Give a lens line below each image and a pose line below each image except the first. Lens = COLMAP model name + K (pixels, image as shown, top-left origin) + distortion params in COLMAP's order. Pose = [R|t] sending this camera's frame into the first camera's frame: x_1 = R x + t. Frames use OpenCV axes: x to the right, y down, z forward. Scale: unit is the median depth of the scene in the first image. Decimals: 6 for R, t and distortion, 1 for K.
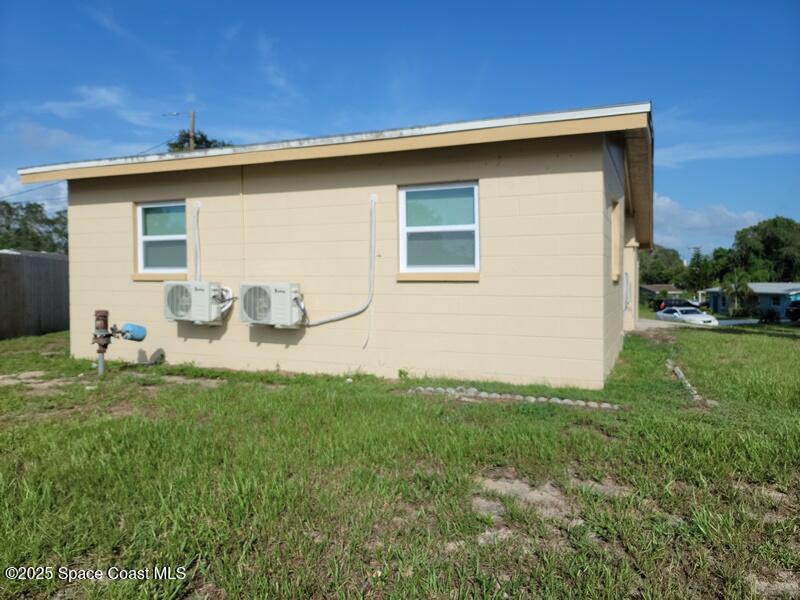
lens RADIAL K [[612.1, 0, 398.8], [0, 612.1, 299.5], [0, 0, 1]] dist [0.025281, 0.006701]
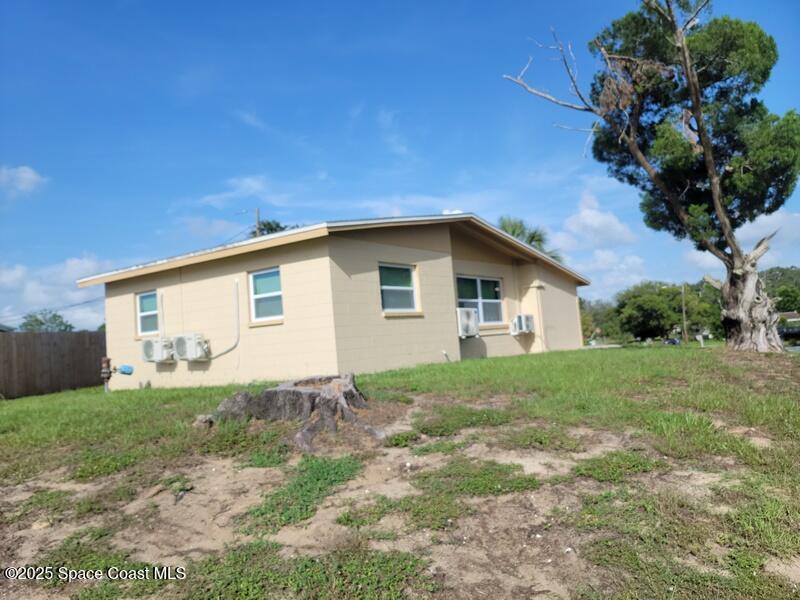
lens RADIAL K [[612.1, 0, 400.3], [0, 612.1, 302.8], [0, 0, 1]] dist [0.025281, 0.006701]
pose [[0.973615, -0.087479, -0.210763, 0.691690], [0.069774, 0.993491, -0.090038, 0.075725], [0.217268, 0.072956, 0.973382, -0.518190]]
